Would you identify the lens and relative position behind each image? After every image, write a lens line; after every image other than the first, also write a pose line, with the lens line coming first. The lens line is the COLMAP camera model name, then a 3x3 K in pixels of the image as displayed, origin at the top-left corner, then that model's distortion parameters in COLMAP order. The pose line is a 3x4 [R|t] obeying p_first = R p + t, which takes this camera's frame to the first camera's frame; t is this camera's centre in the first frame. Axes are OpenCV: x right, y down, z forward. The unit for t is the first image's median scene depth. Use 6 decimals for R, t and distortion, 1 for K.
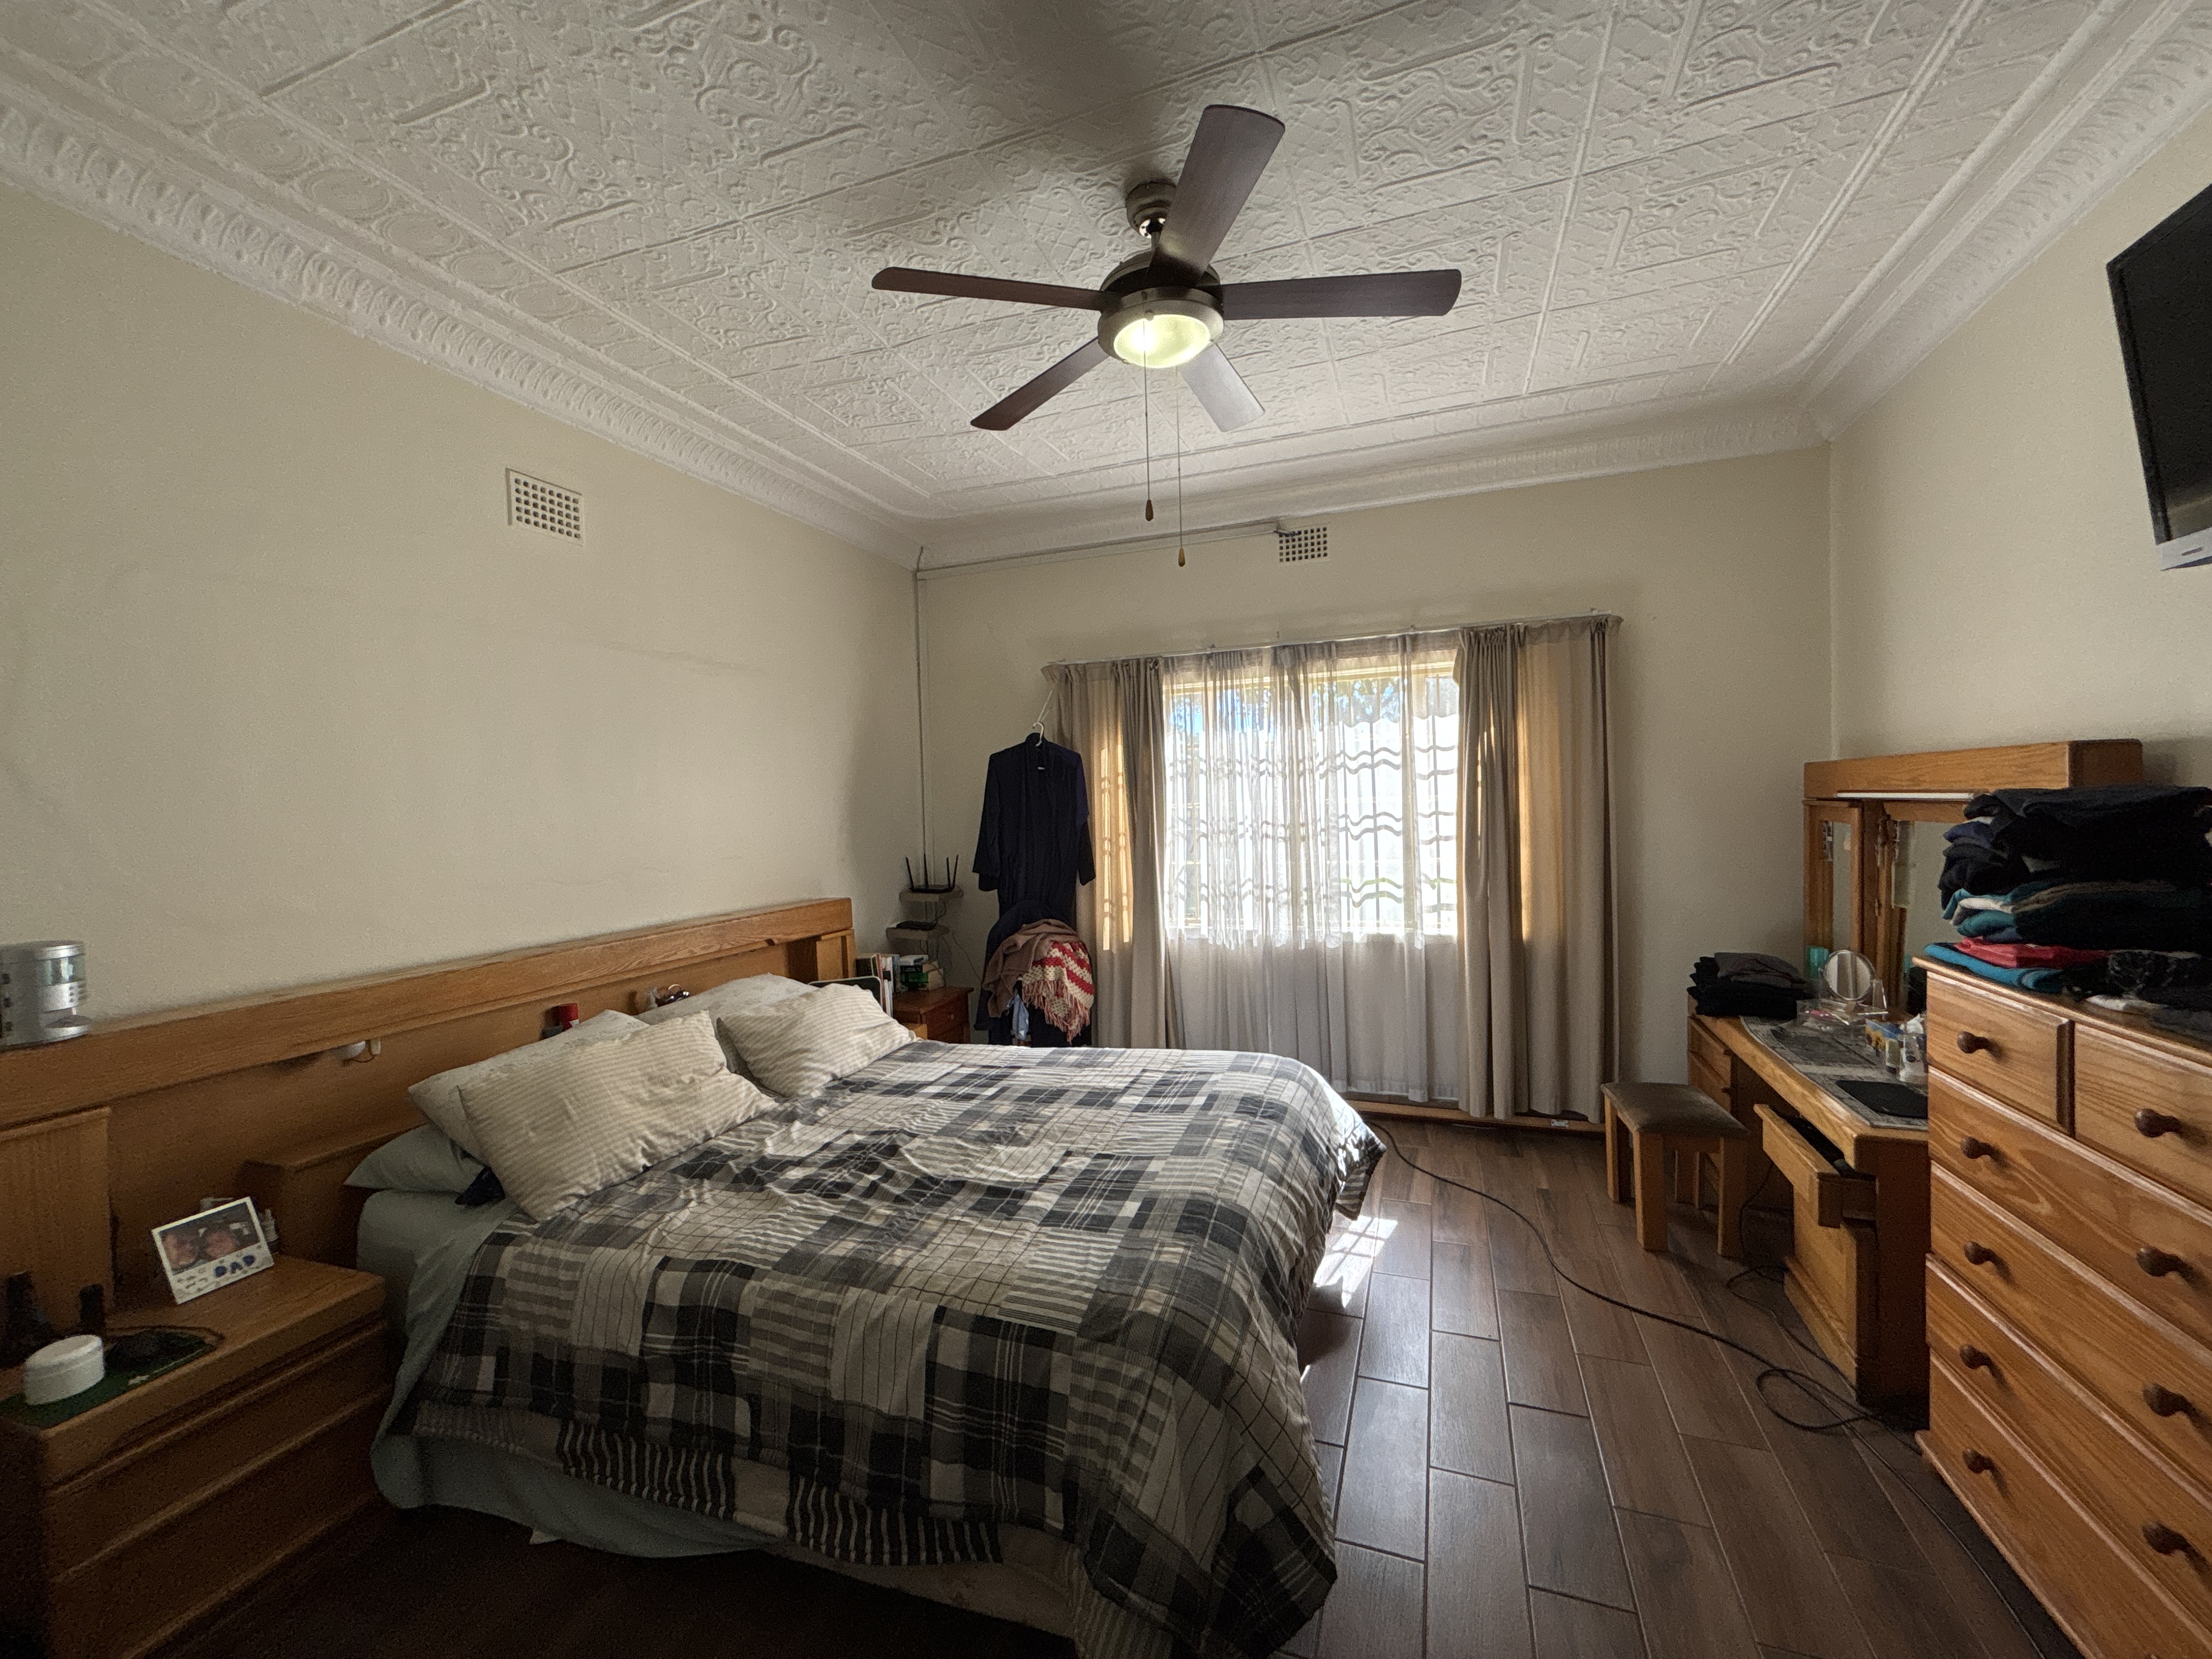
lens RADIAL K [[886.9, 0, 1108.4], [0, 886.9, 823.4], [0, 0, 1]] dist [0.002699, 0.000293]
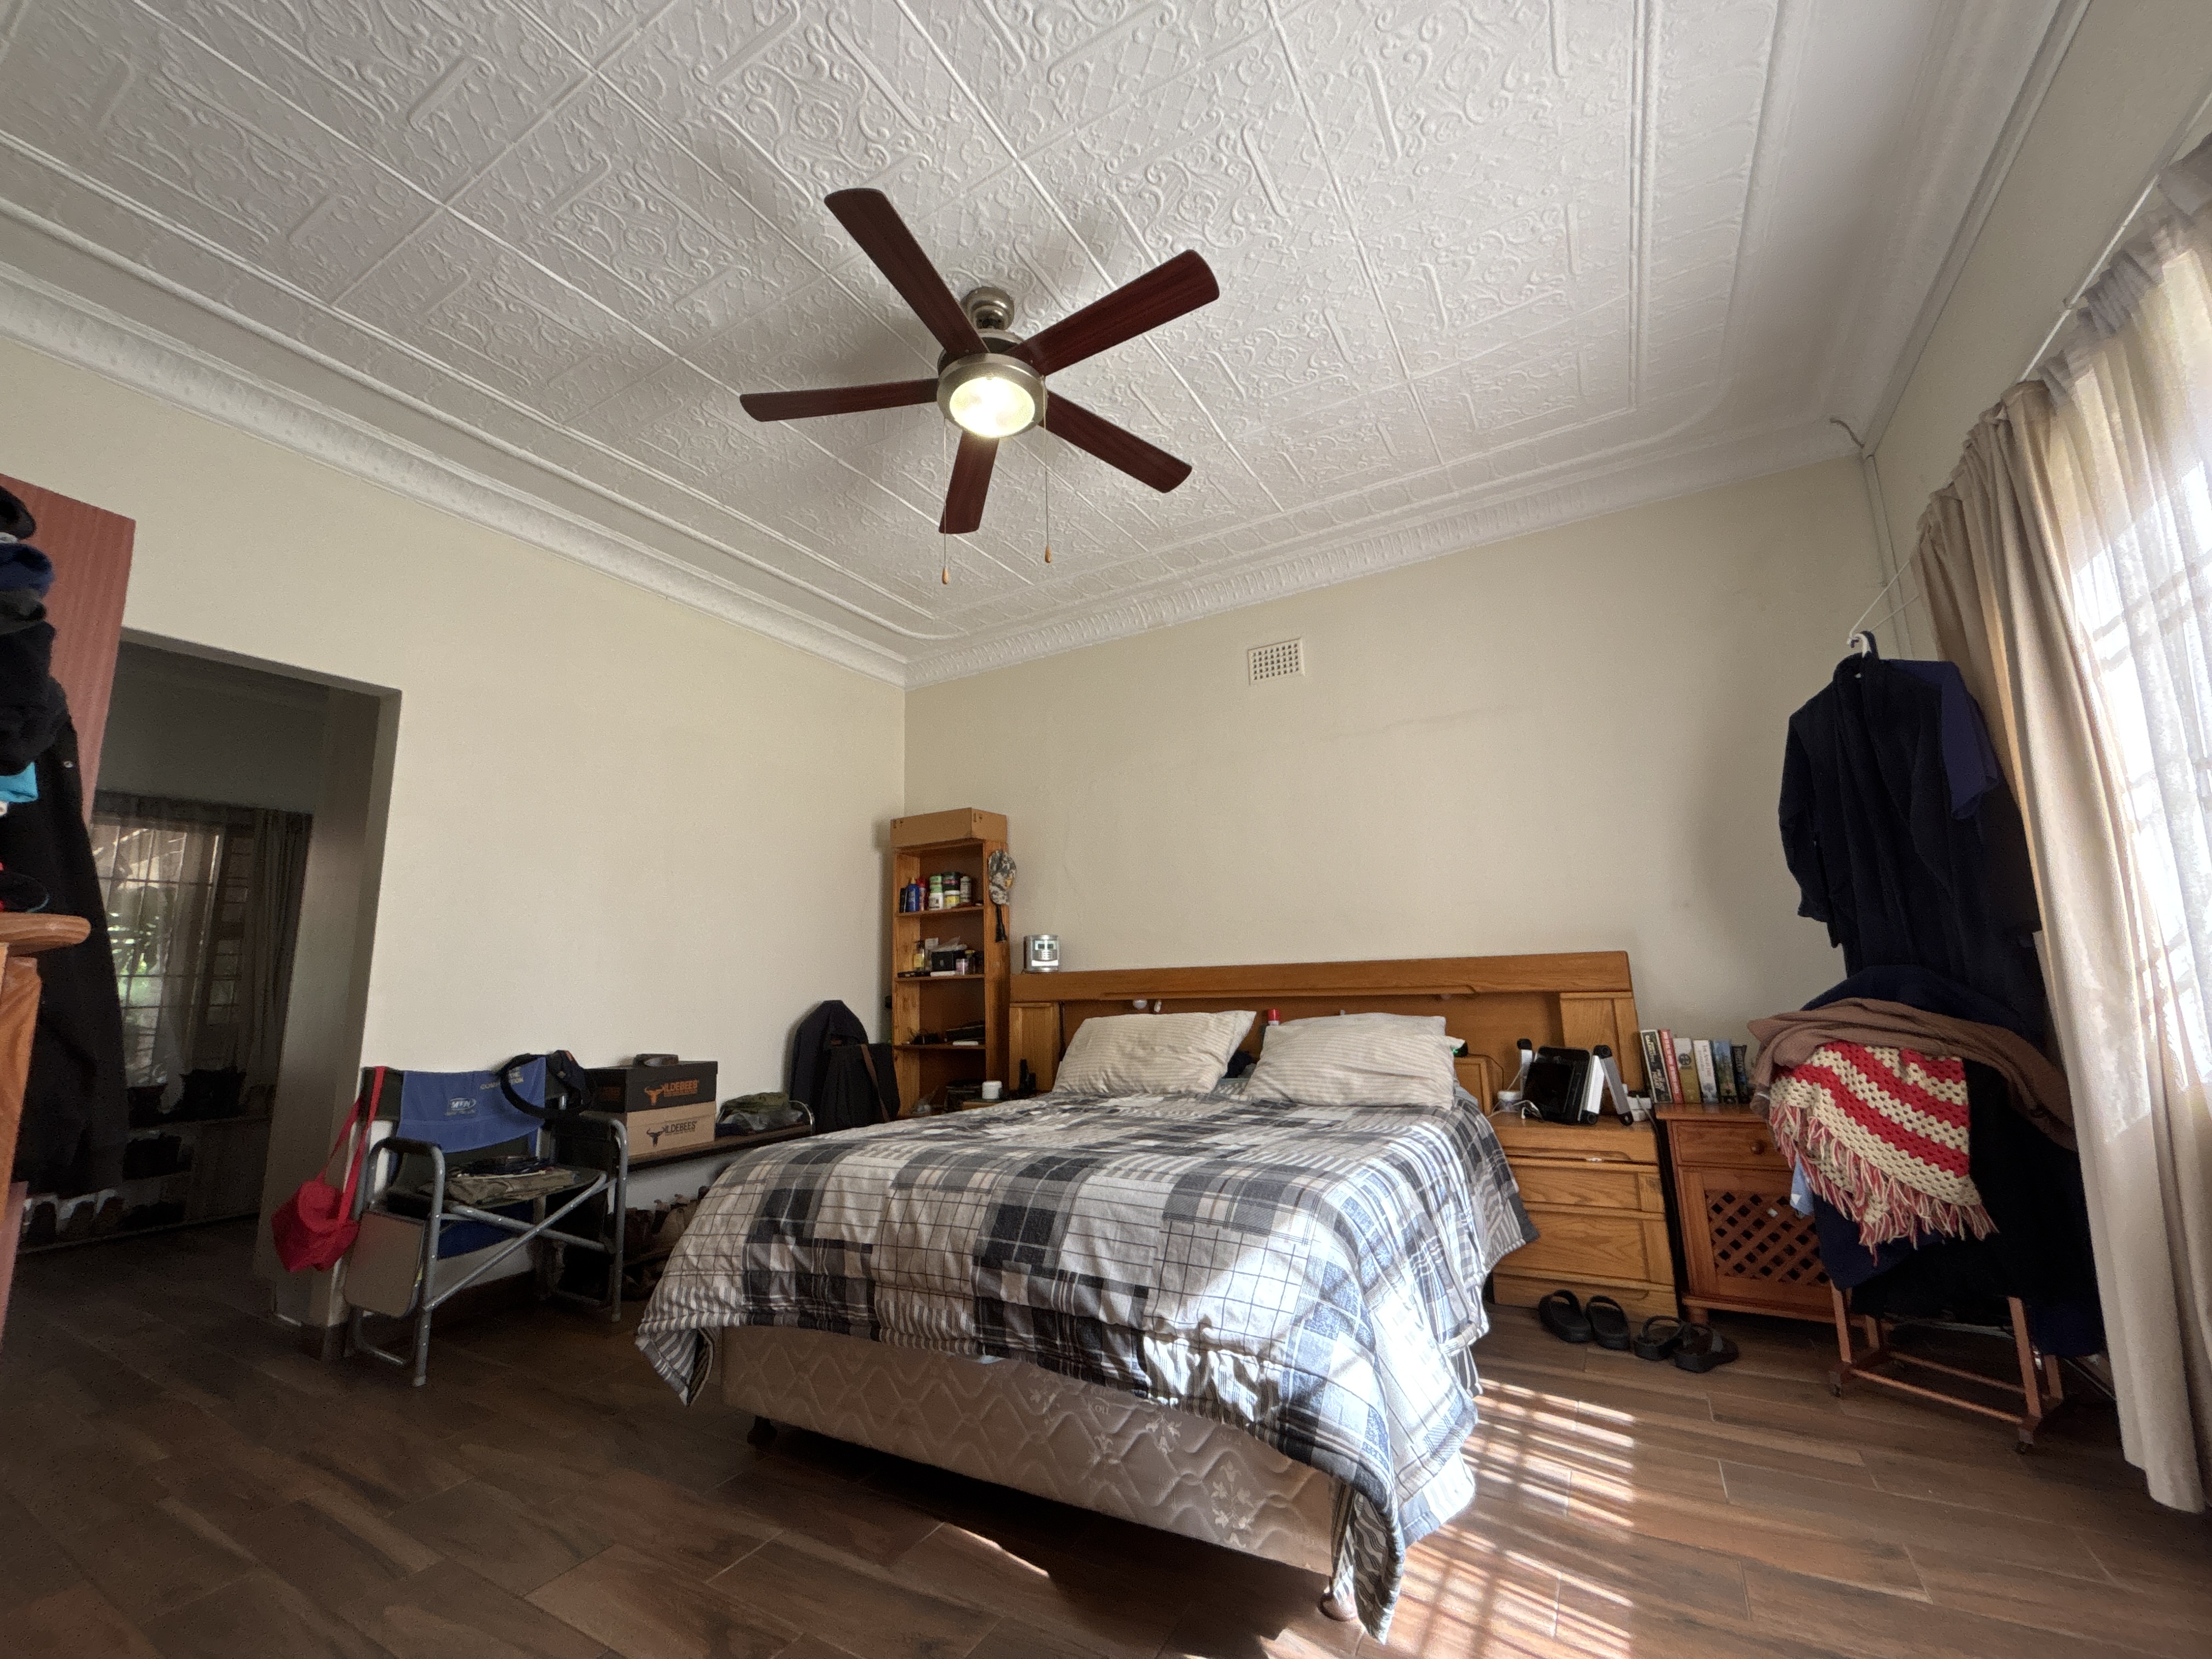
lens RADIAL K [[887.6, 0, 1109.1], [0, 887.6, 822.5], [0, 0, 1]] dist [0.003002, 0.000024]
pose [[-0.166206, -0.139231, -0.976212, 0.572846], [0.012020, 0.989622, -0.143190, 0.079752], [0.986018, -0.035533, -0.162808, 0.700481]]
